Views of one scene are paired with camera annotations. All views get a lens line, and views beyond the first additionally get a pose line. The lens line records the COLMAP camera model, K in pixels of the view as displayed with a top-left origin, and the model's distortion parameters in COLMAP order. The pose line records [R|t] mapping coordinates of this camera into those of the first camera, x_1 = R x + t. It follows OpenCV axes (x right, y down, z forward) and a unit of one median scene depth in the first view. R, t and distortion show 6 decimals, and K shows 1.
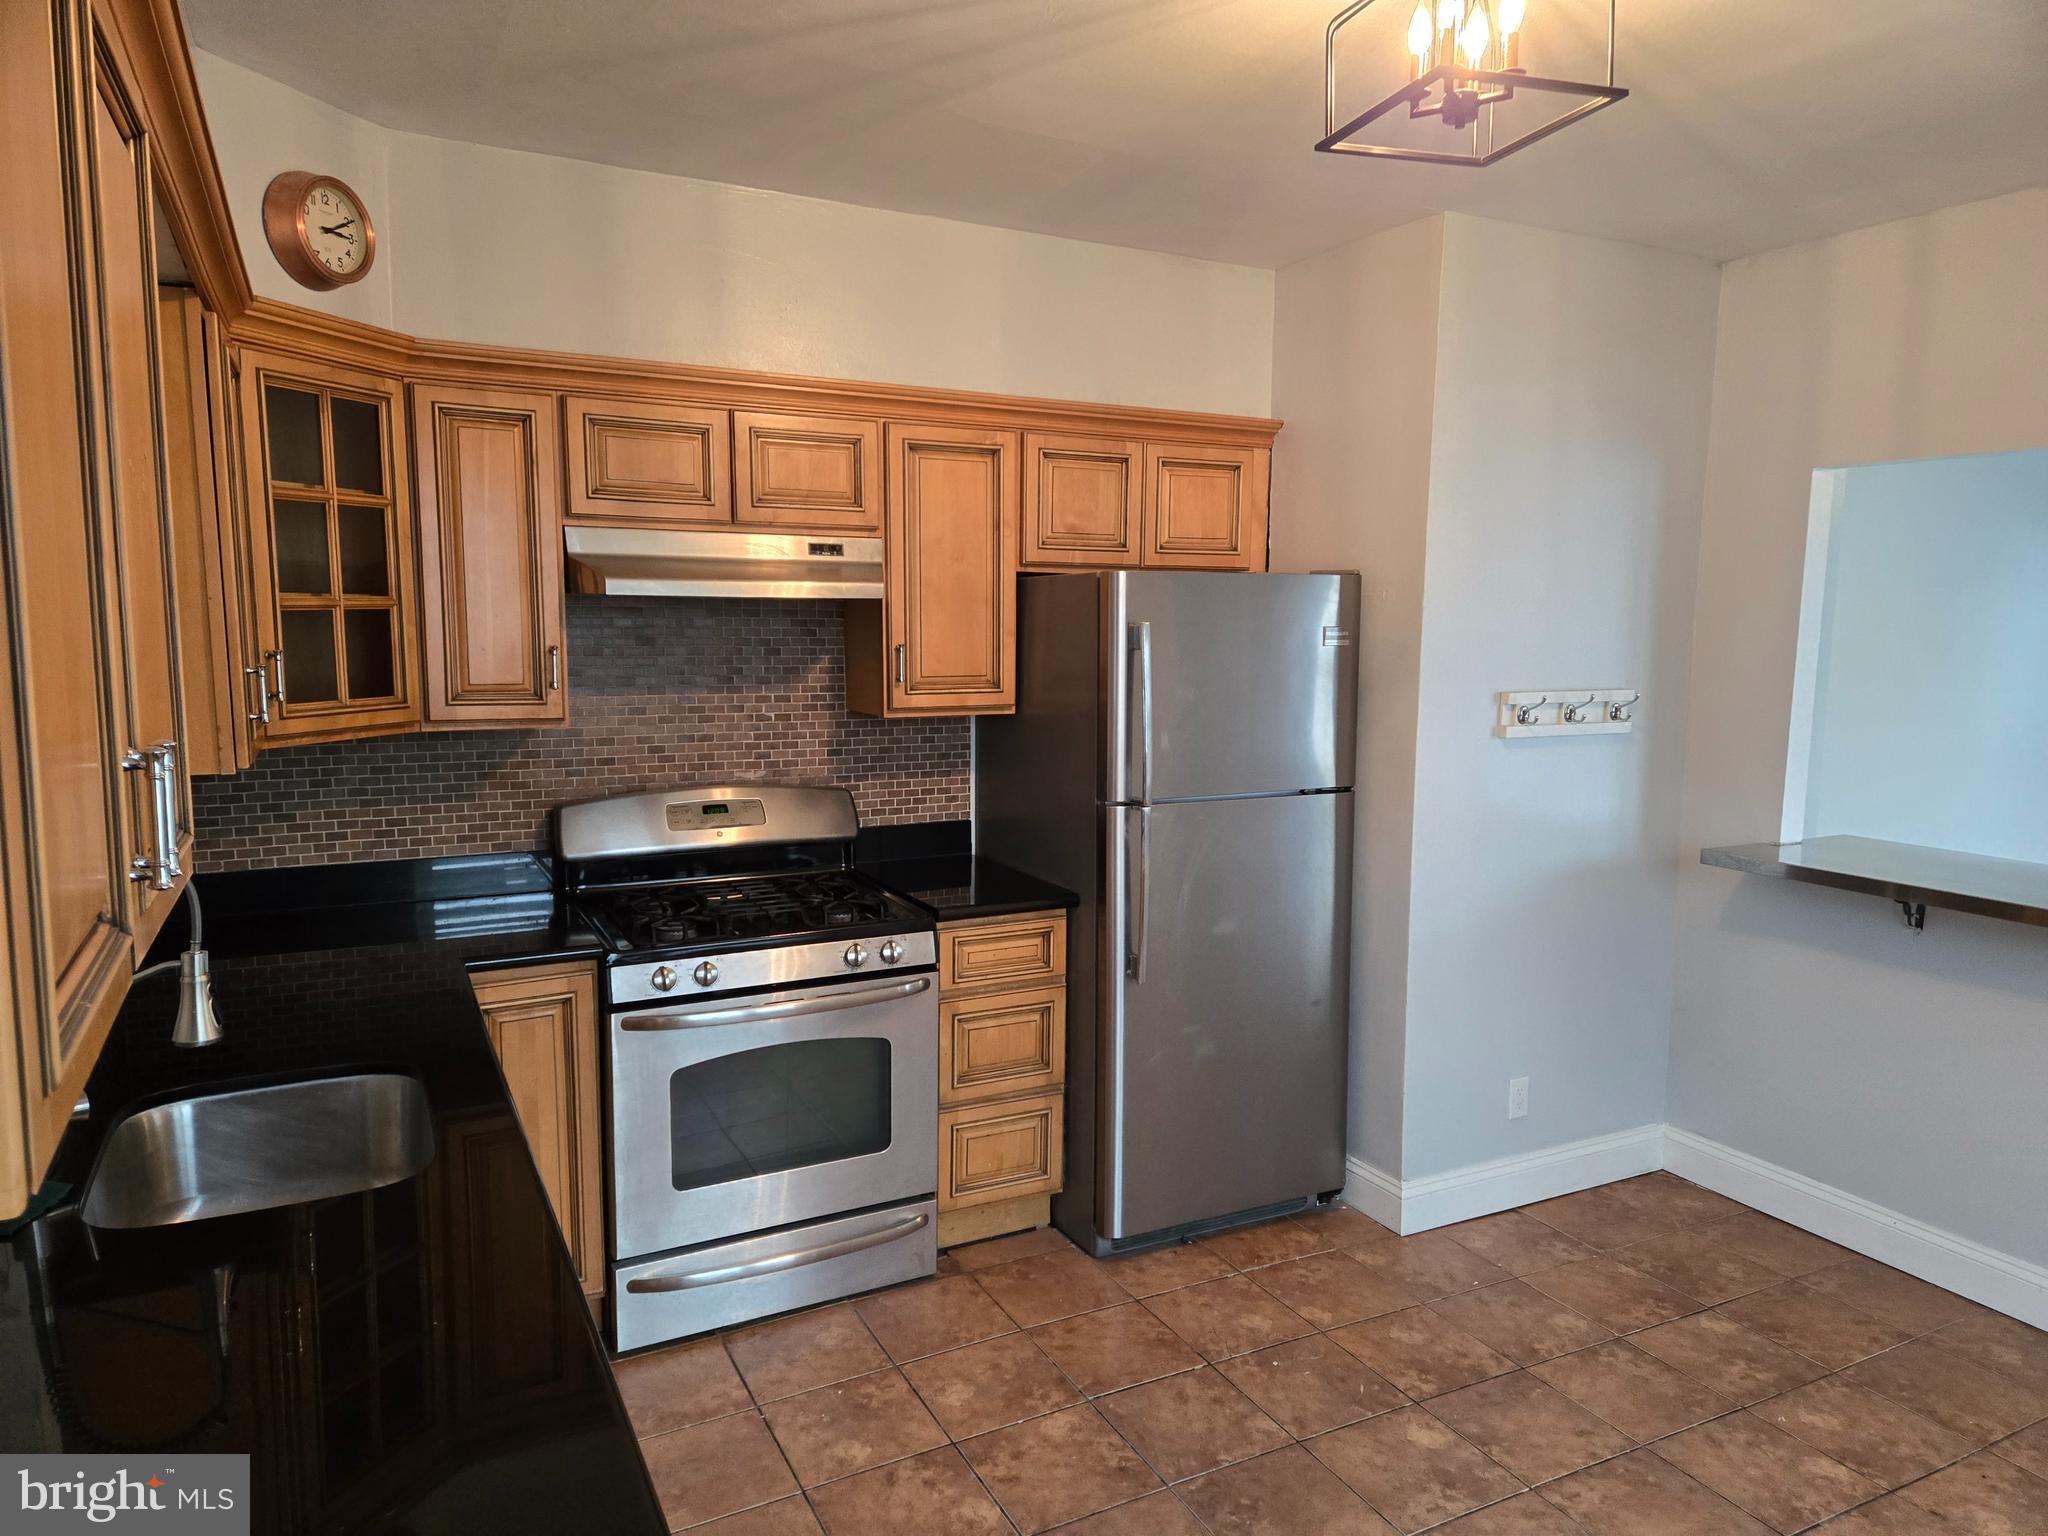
lens RADIAL K [[1352.2, 0, 1035.3], [0, 1352.2, 778.2], [0, 0, 1]] dist [0.035873, -0.016681]
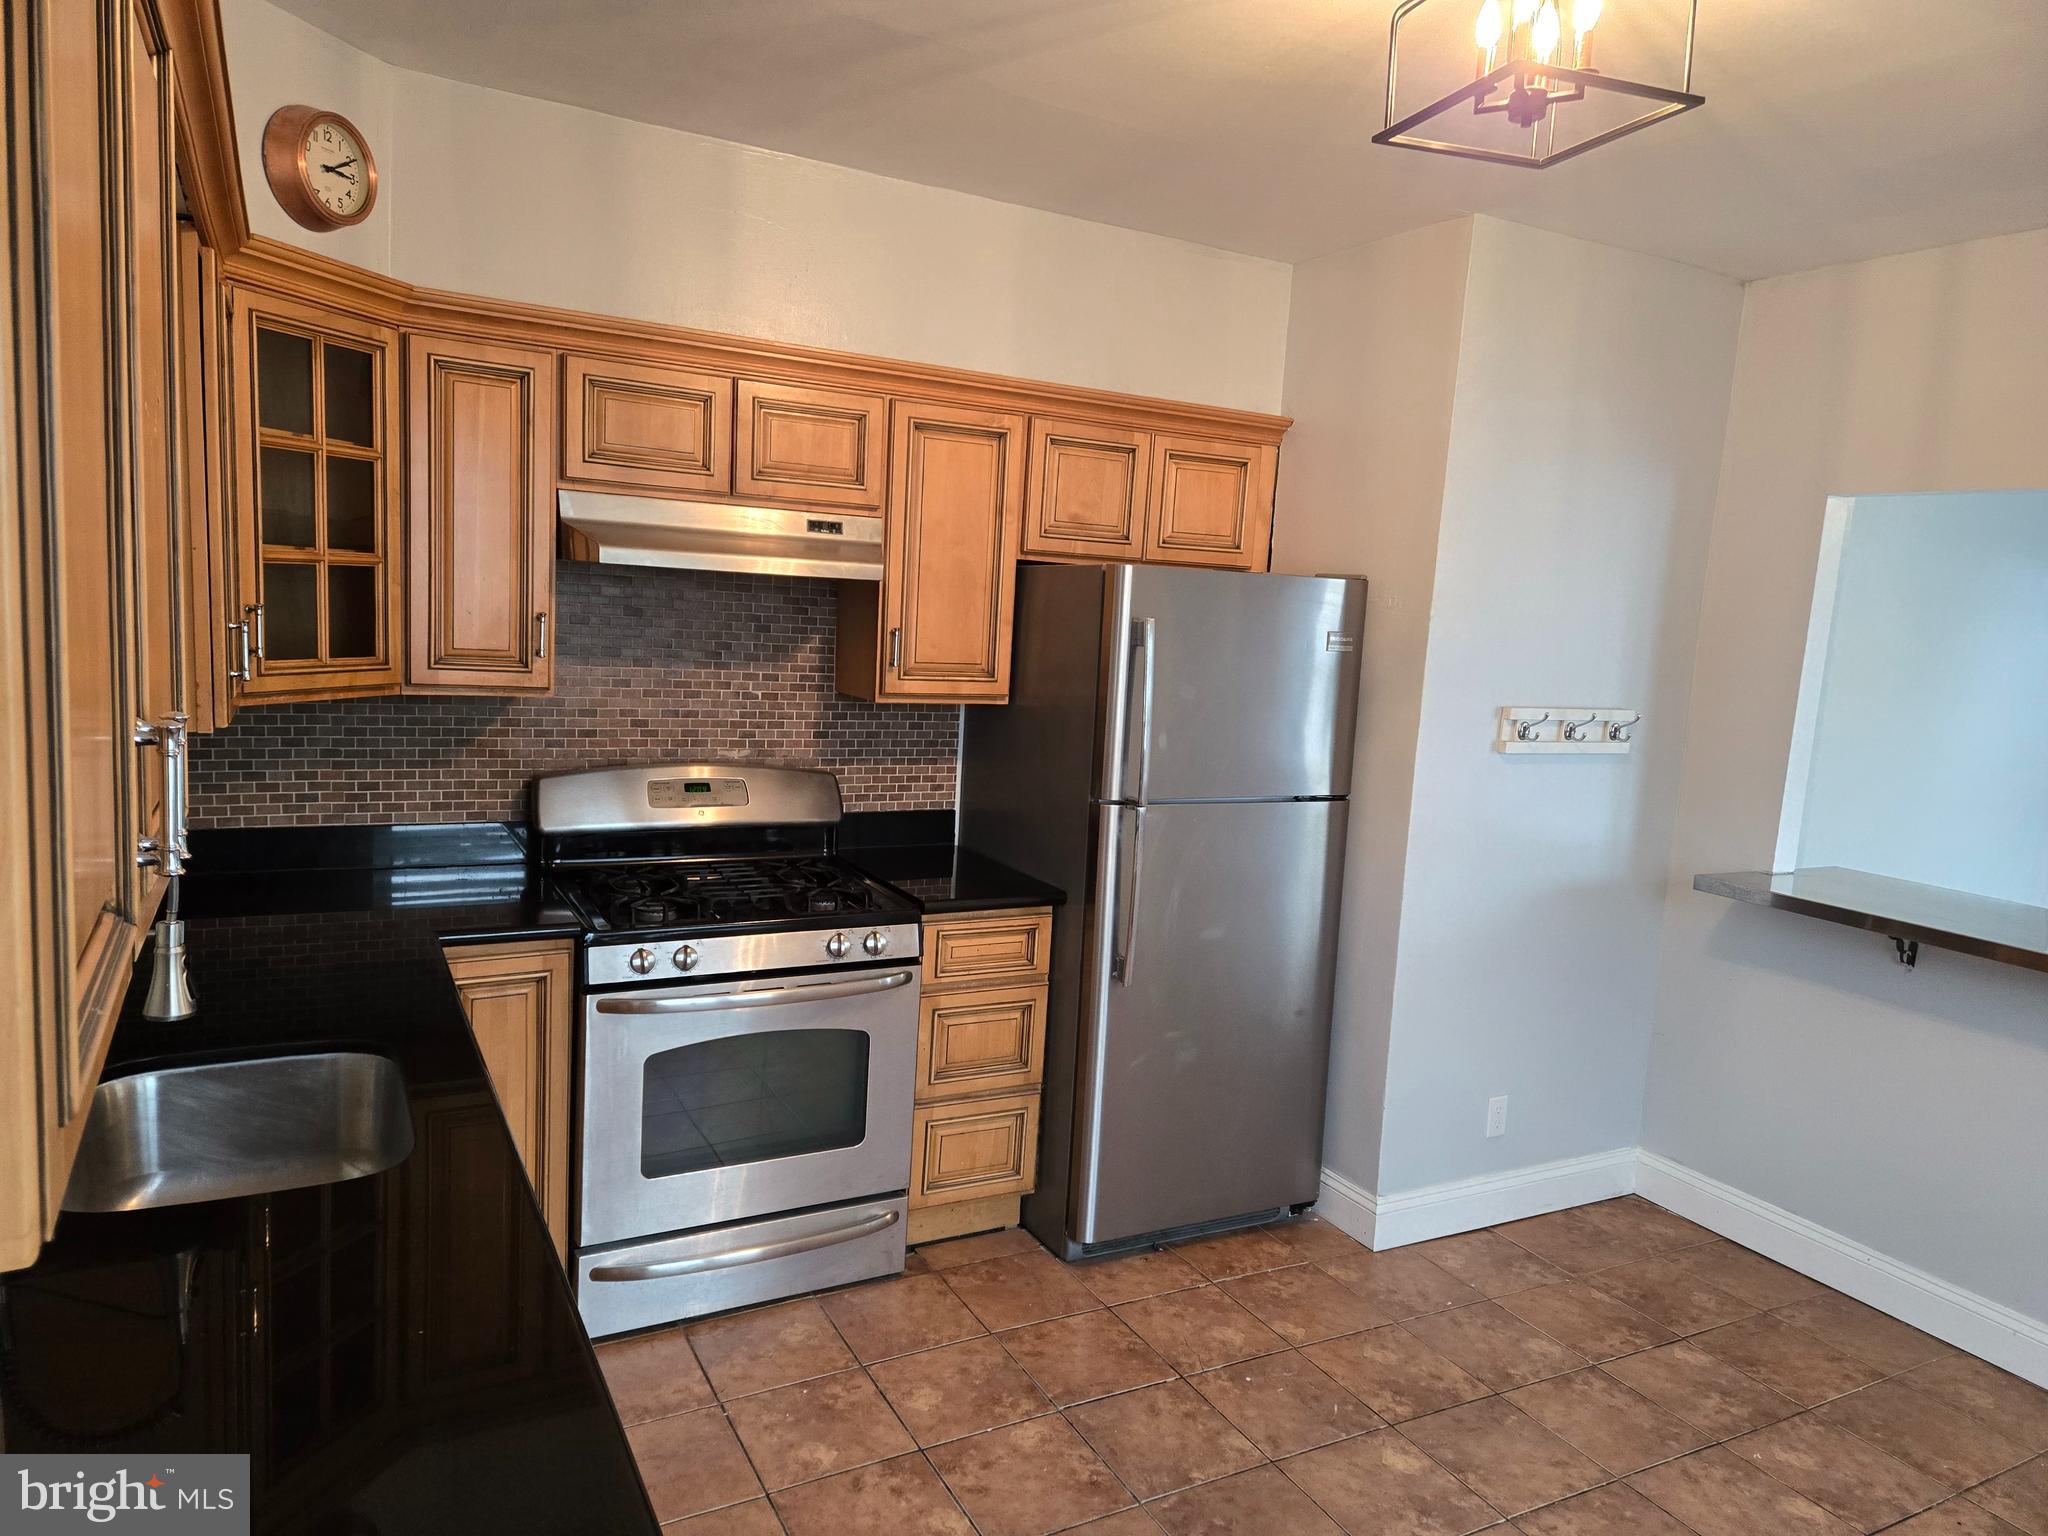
lens RADIAL K [[1352.2, 0, 1016.0], [0, 1352.2, 778.2], [0, 0, 1]] dist [0.035873, -0.016681]
pose [[0.998691, 0.047669, 0.018522, -0.028660], [-0.047891, 0.998784, 0.011705, -0.006927], [-0.017941, -0.012577, 0.999760, 0.022973]]
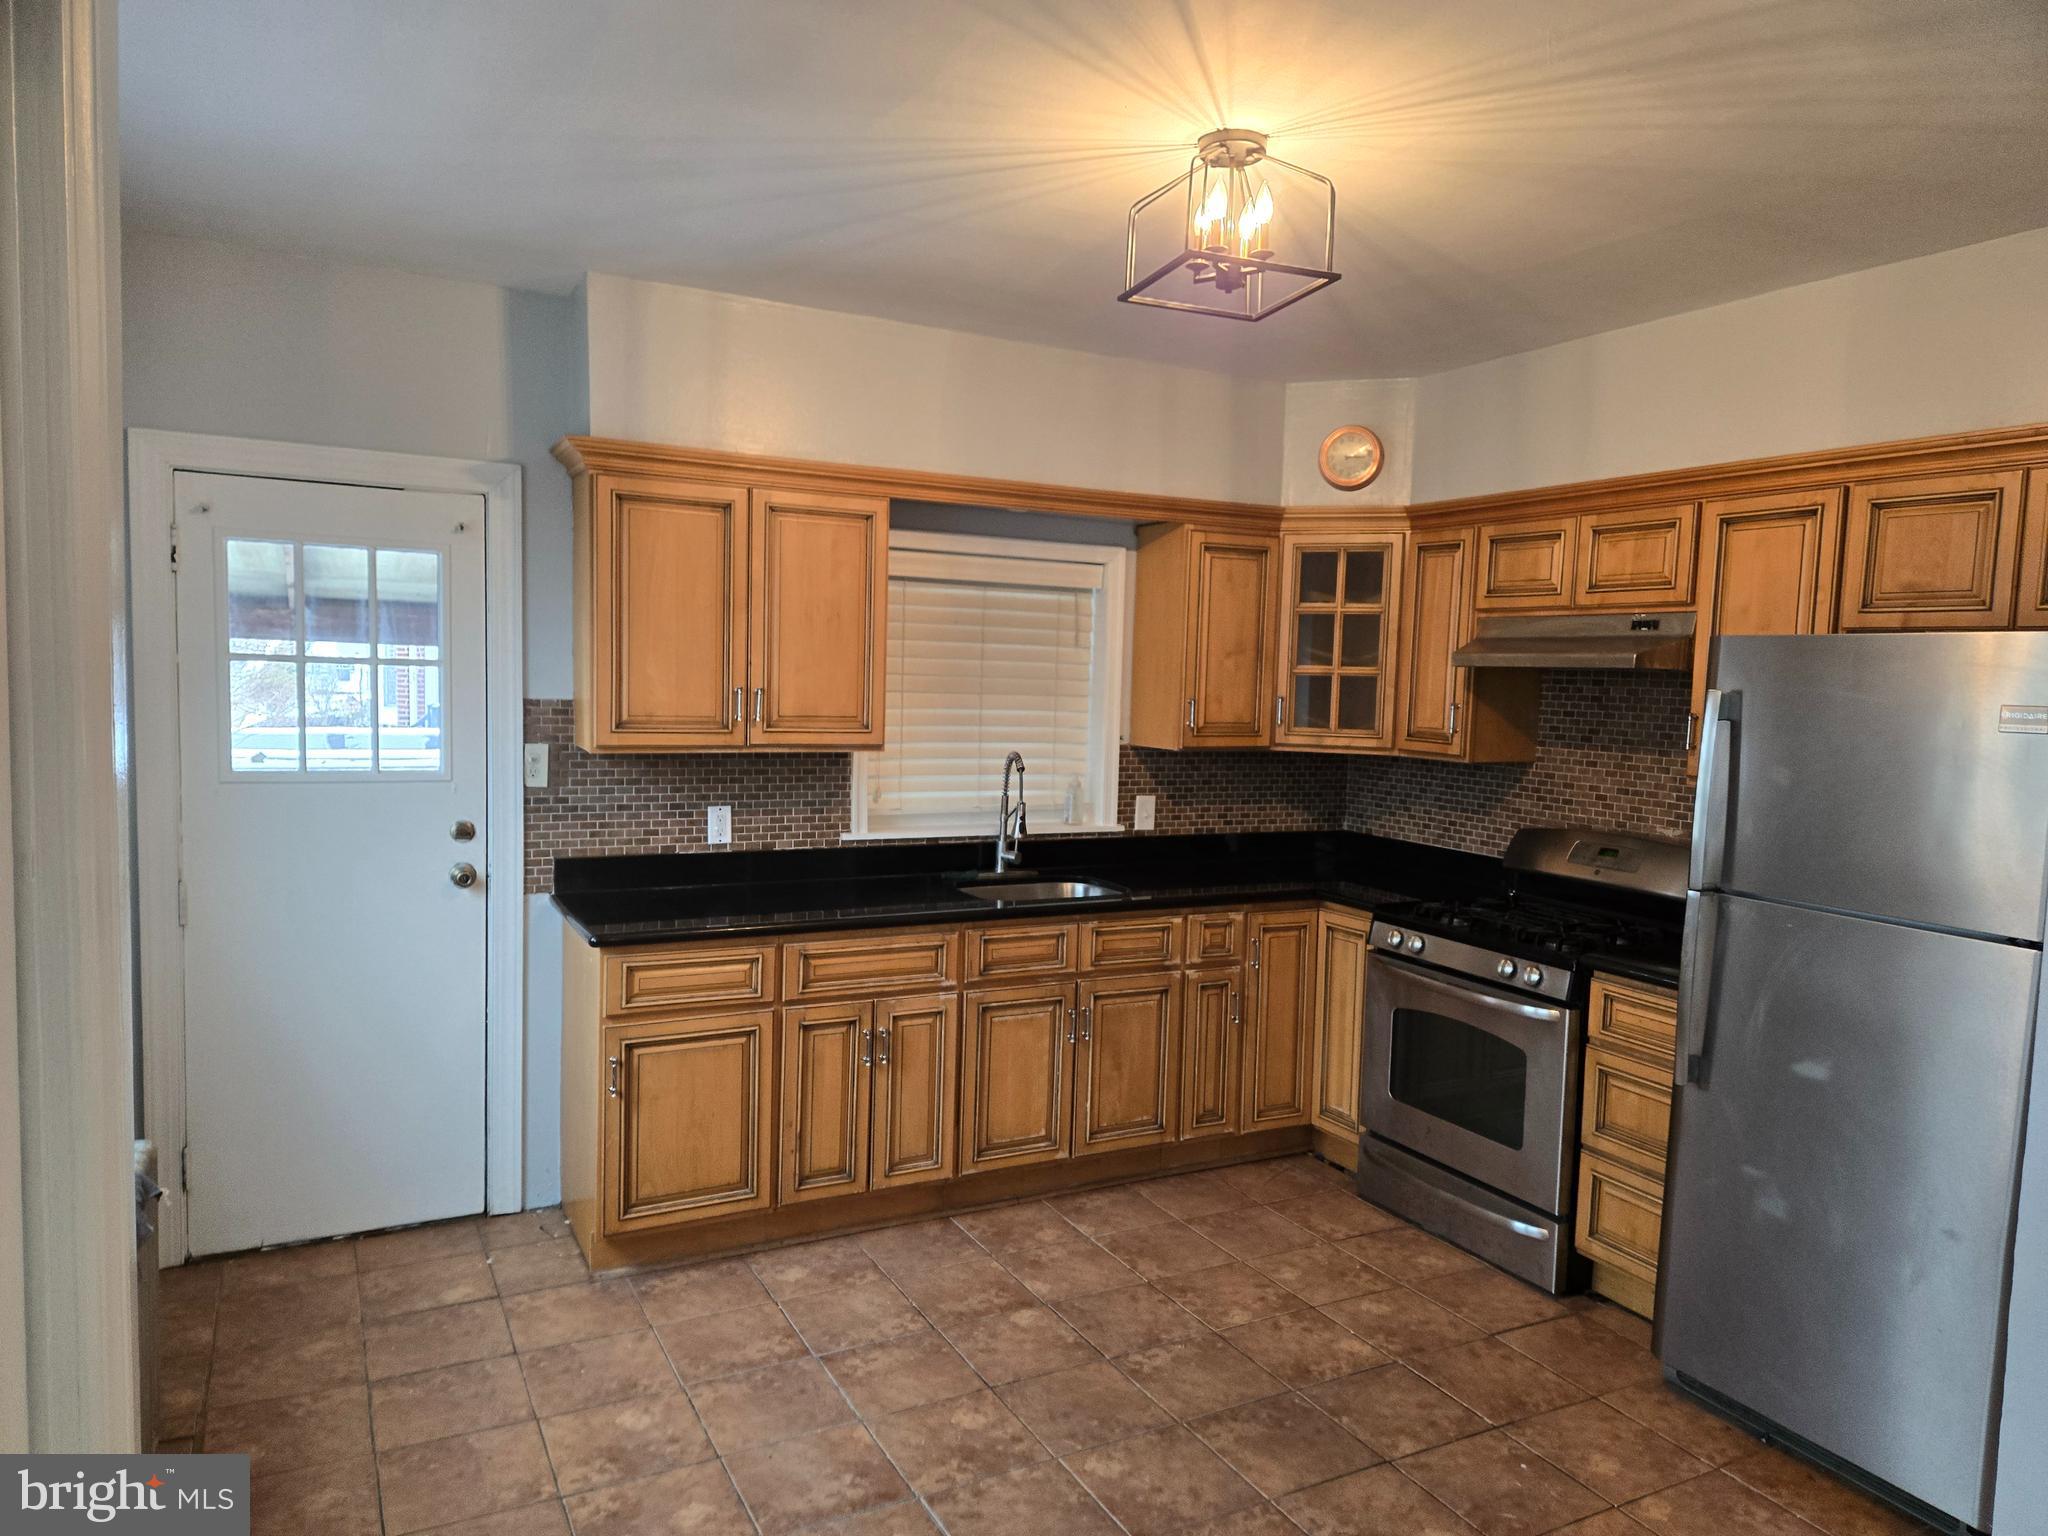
lens RADIAL K [[1352.2, 0, 1010.9], [0, 1352.2, 763.3], [0, 0, 1]] dist [0.035873, -0.016681]
pose [[-0.003232, 0.062872, -0.998016, 1.029628], [-0.149045, 0.986844, 0.062651, -0.054558], [0.988825, 0.148952, 0.006181, 0.536732]]
